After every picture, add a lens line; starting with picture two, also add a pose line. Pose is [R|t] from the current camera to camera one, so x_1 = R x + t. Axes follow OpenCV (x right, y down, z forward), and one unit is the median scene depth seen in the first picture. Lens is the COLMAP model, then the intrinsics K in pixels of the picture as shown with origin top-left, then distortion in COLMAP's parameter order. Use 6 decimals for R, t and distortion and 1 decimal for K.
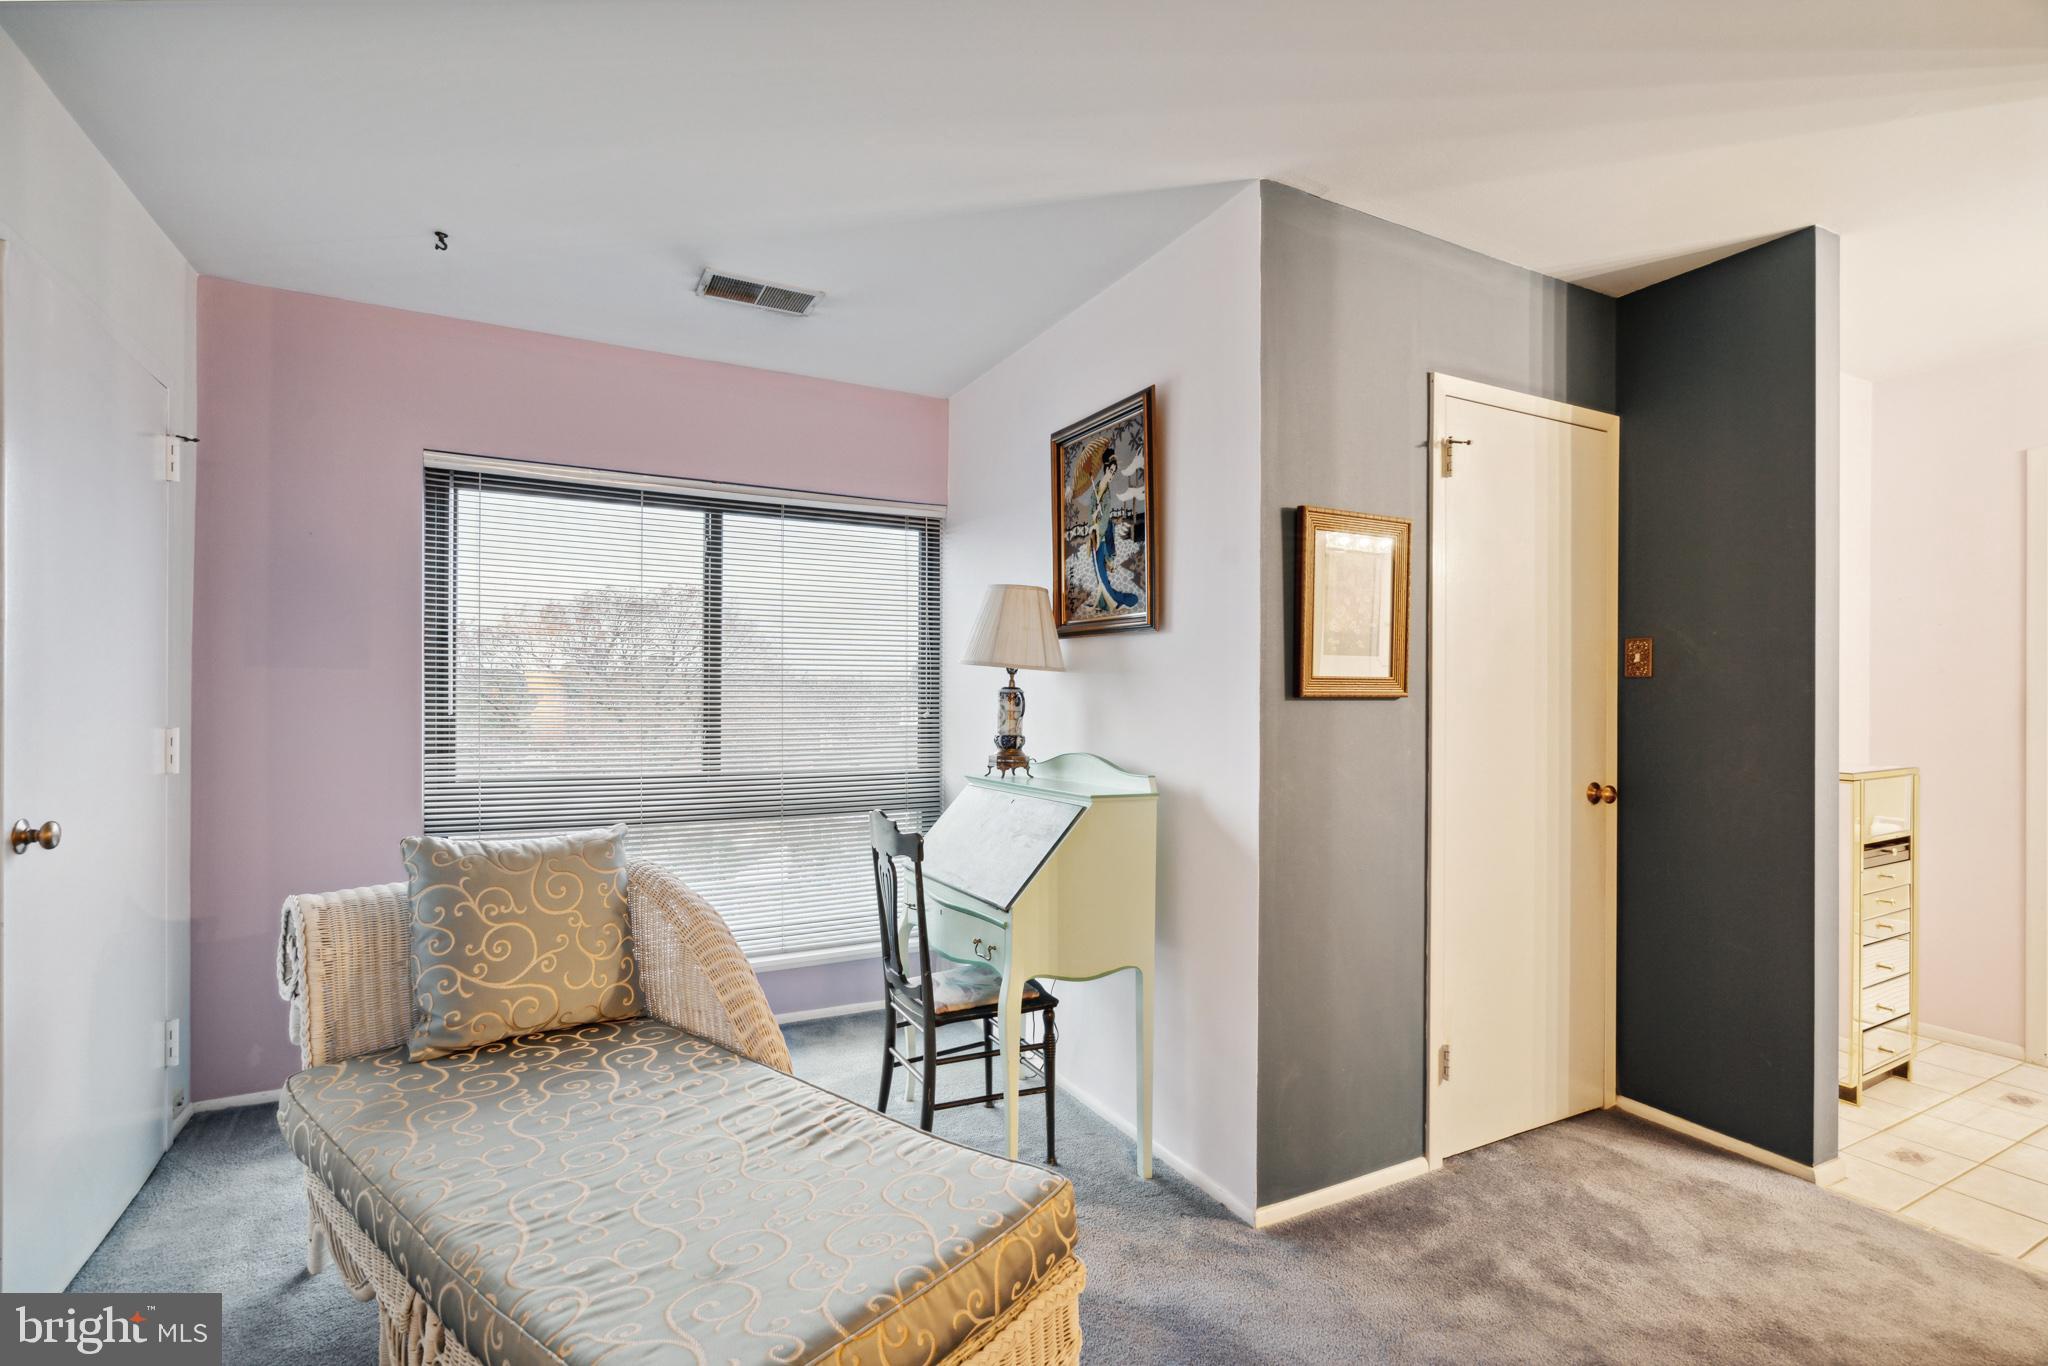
lens RADIAL K [[925.1, 0, 1014.5], [0, 925.1, 694.2], [0, 0, 1]] dist [-0.005257, 0.000577]
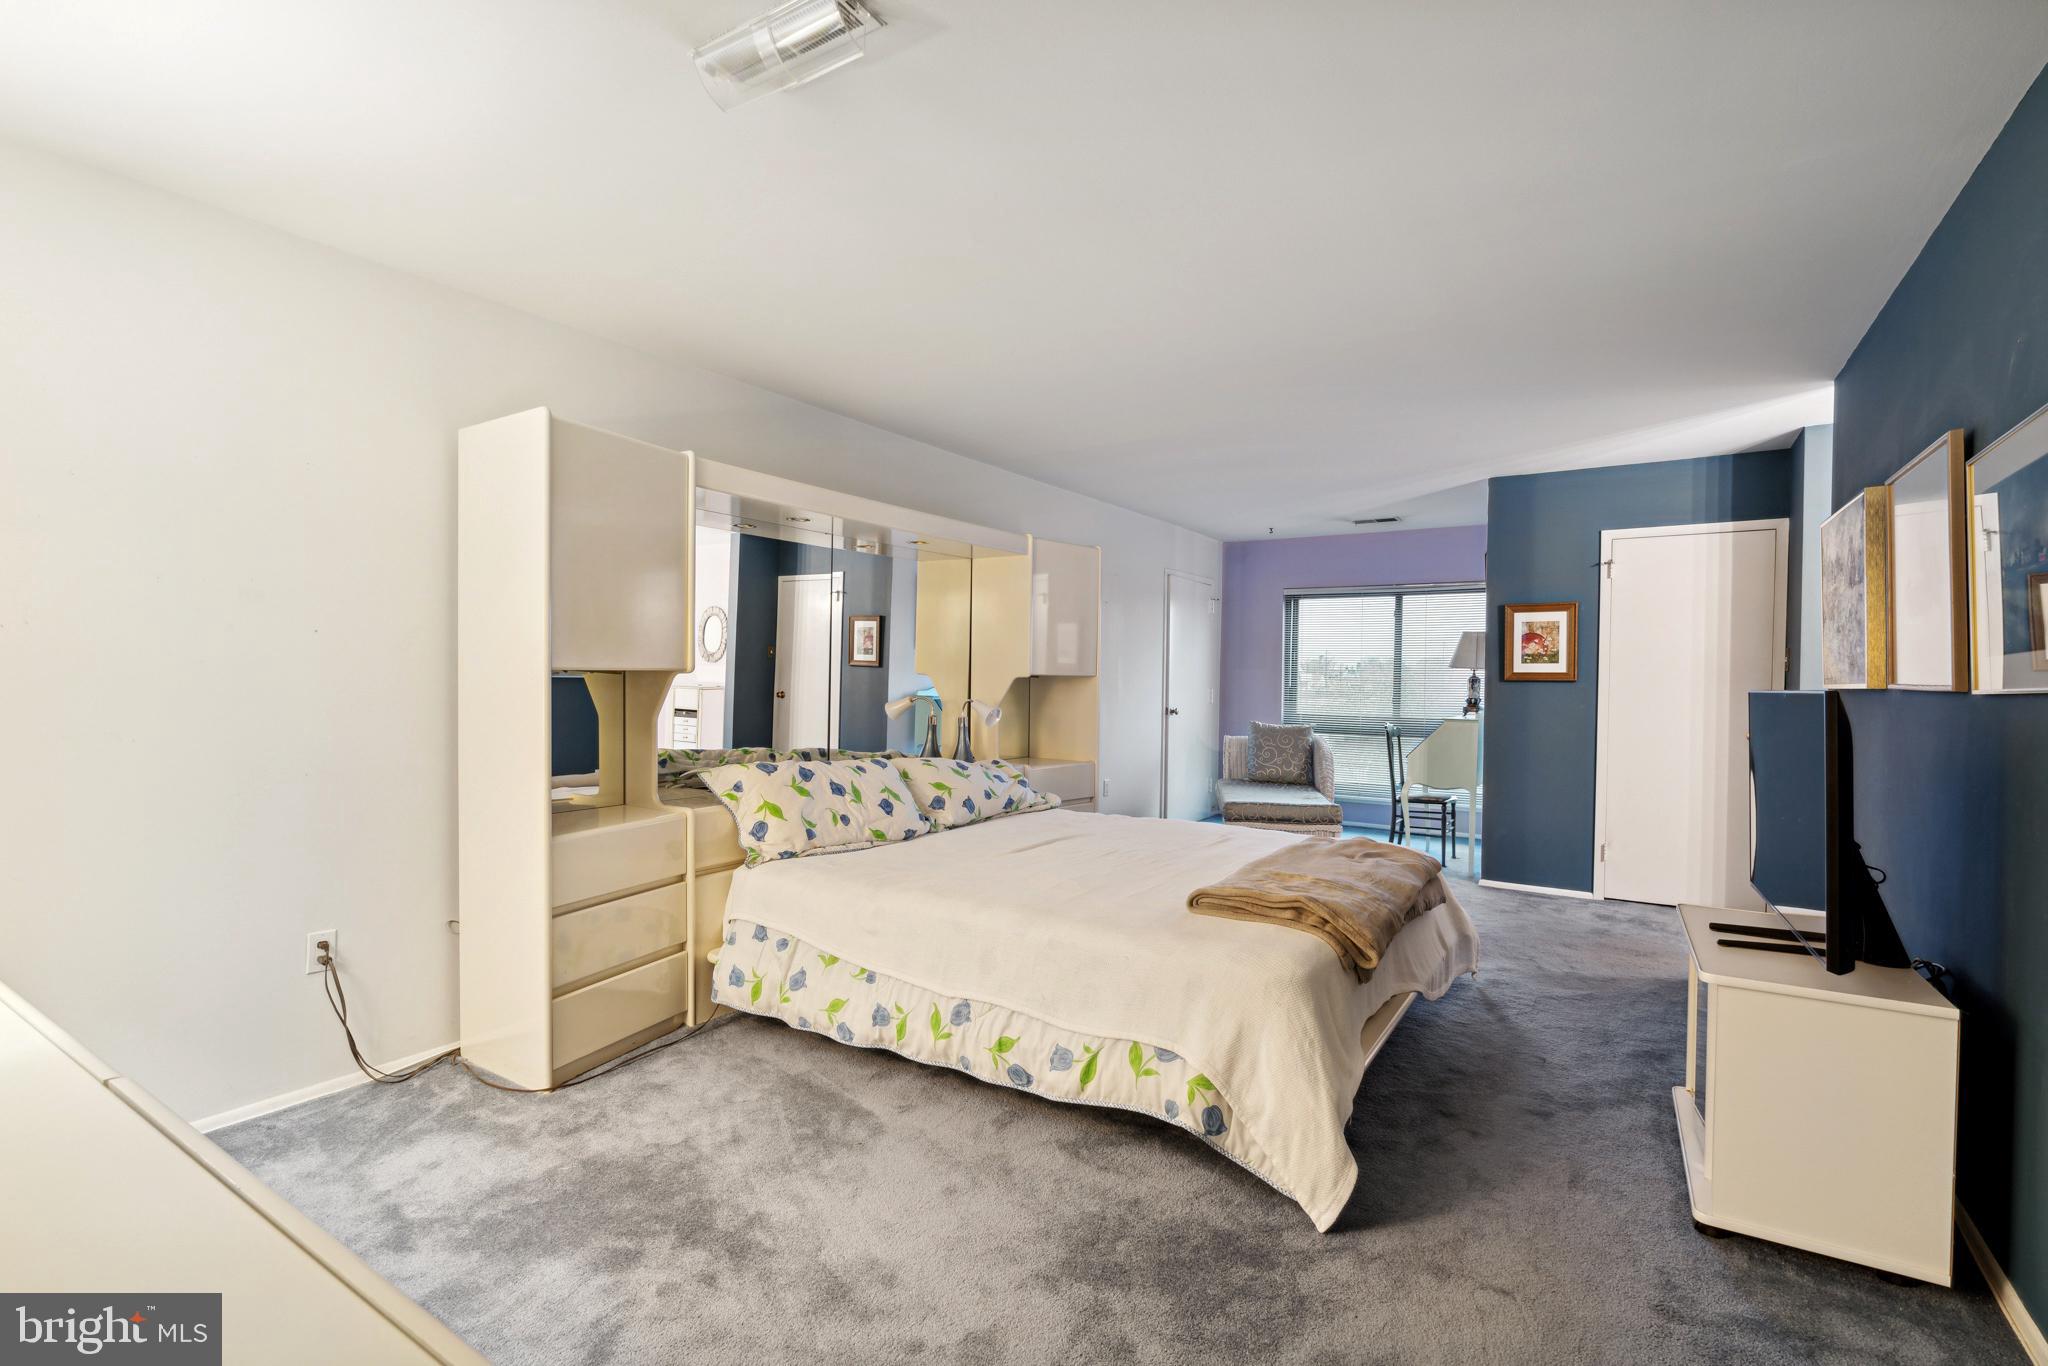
lens RADIAL K [[925.1, 0, 1022.6], [0, 925.1, 679.8], [0, 0, 1]] dist [-0.005257, 0.000577]
pose [[0.490125, 0.003732, -0.871644, 1.594981], [-0.009124, 0.999958, -0.000849, 0.013046], [0.871605, 0.008369, 0.490138, -1.173173]]
